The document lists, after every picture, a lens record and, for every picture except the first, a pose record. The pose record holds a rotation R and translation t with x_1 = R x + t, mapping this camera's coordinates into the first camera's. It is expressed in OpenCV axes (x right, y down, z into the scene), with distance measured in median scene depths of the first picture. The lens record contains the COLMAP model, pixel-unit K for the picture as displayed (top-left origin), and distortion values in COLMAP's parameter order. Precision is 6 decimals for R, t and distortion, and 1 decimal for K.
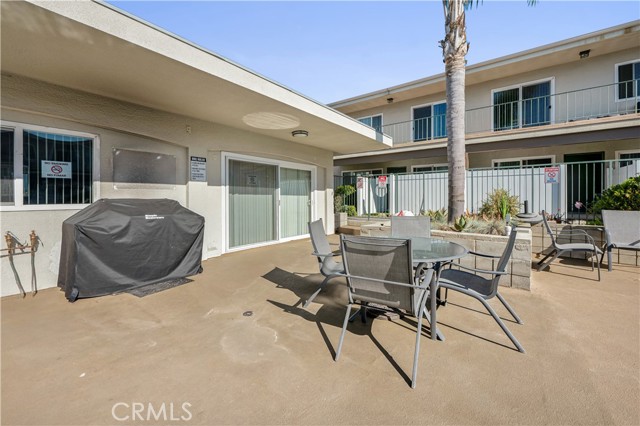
lens RADIAL K [[258.7, 0, 321.1], [0, 258.7, 199.6], [0, 0, 1]] dist [0.001427, -0.000165]
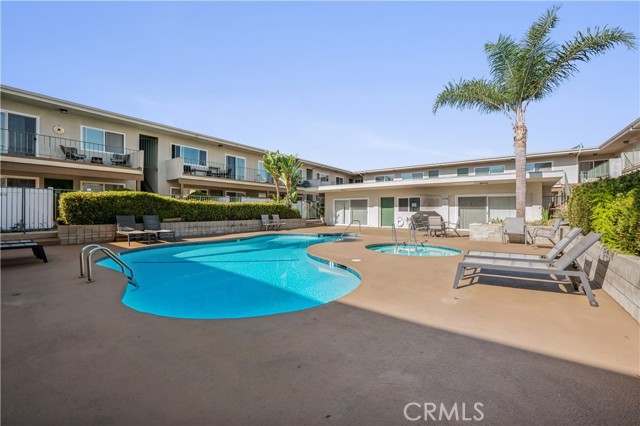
lens RADIAL K [[258.7, 0, 322.0], [0, 258.7, 211.1], [0, 0, 1]] dist [0.001427, -0.000165]
pose [[0.053386, 0.002692, -0.998570, 2.721348], [-0.010521, 0.999942, 0.002133, 0.008308], [0.998519, 0.010392, 0.053411, -0.718541]]
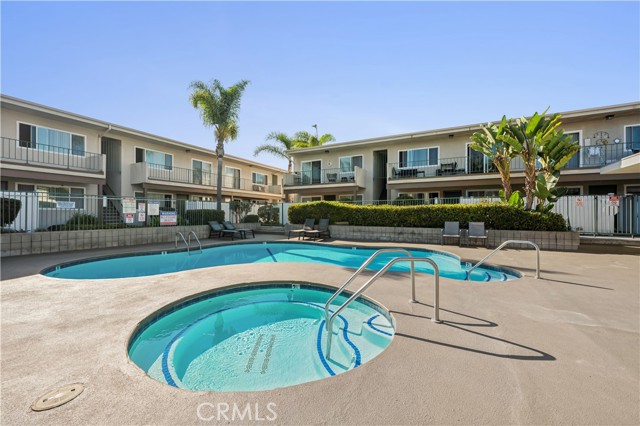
lens RADIAL K [[258.7, 0, 323.0], [0, 258.7, 212.2], [0, 0, 1]] dist [0.001427, -0.000165]
pose [[-0.978896, -0.005332, -0.204291, 0.977584], [-0.005271, 0.999986, -0.000842, -0.004957], [0.204293, 0.000253, -0.978910, 0.705504]]
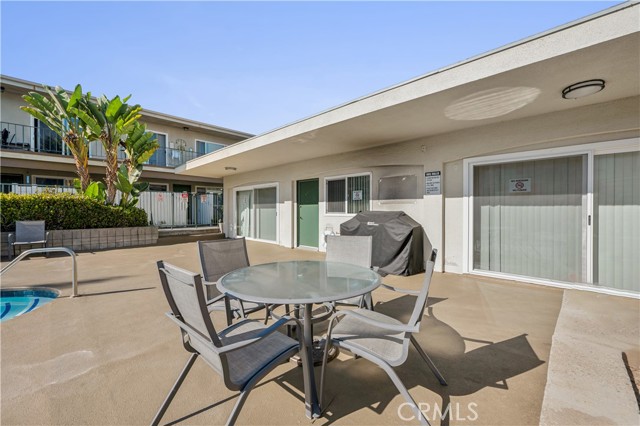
lens RADIAL K [[258.7, 0, 320.9], [0, 258.7, 208.2], [0, 0, 1]] dist [0.001427, -0.000165]
pose [[-0.088231, -0.005910, -0.996083, 0.624959], [-0.007213, 0.999960, -0.005294, -0.006973], [0.996074, 0.006717, -0.088270, 0.654919]]
